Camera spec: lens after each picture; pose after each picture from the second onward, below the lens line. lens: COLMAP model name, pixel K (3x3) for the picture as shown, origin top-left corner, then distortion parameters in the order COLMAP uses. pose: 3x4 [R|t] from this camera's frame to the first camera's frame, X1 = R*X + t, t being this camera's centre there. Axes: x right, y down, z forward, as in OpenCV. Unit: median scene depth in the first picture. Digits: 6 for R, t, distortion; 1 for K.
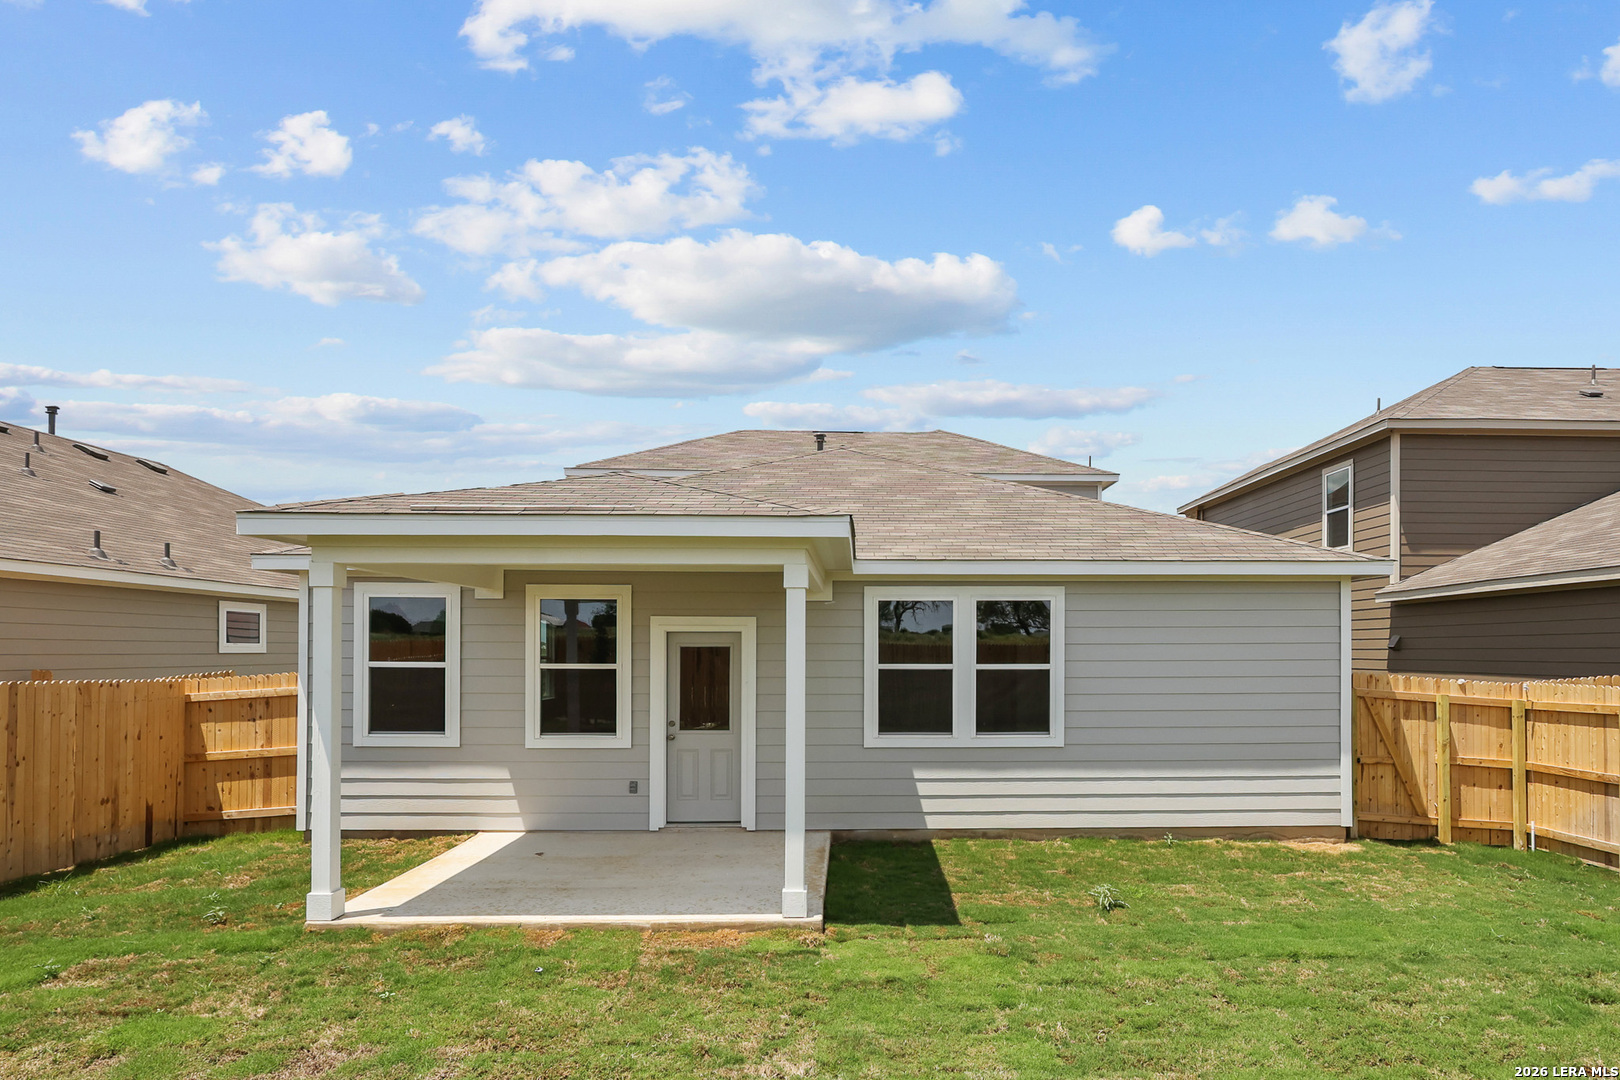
lens RADIAL K [[871.4, 0, 809.5], [0, 871.4, 637.5], [0, 0, 1]] dist [-0.001170, -0.000274]
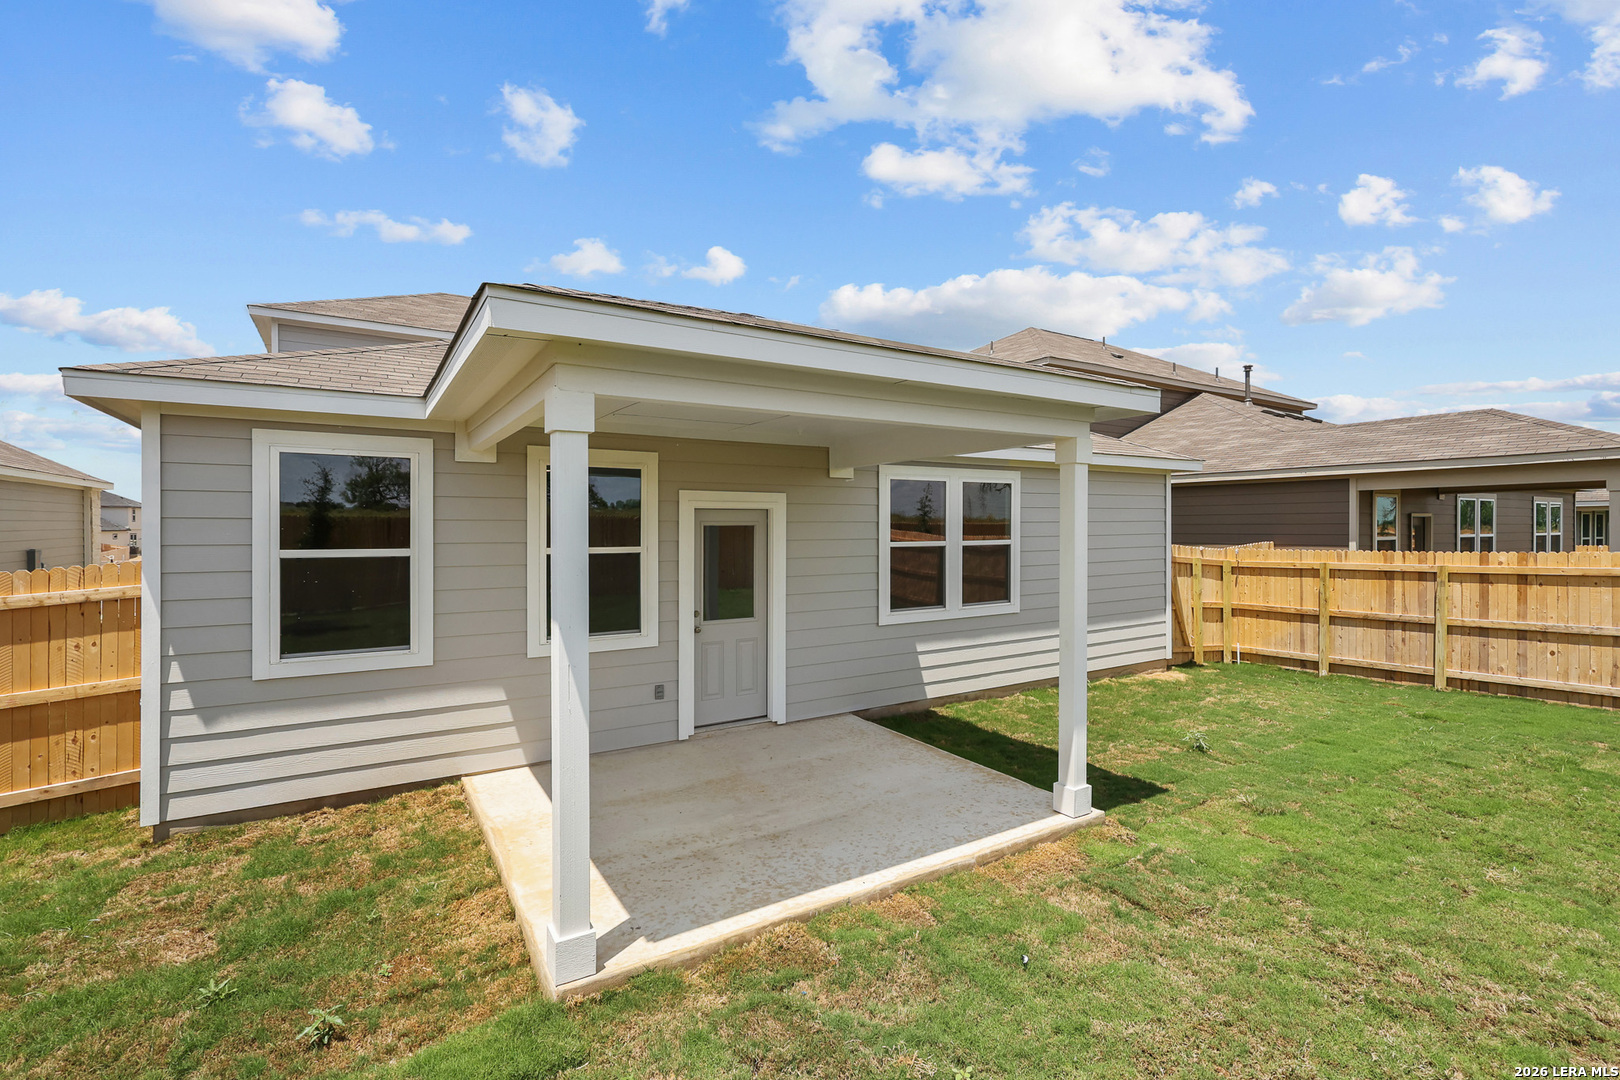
lens RADIAL K [[743.8, 0, 812.9], [0, 743.8, 522.0], [0, 0, 1]] dist [0.000206, -0.000137]
pose [[0.858794, -0.000461, 0.512320, -0.441887], [-0.004069, 0.999962, 0.007721, 0.000843], [-0.512305, -0.008716, 0.858760, 0.304889]]
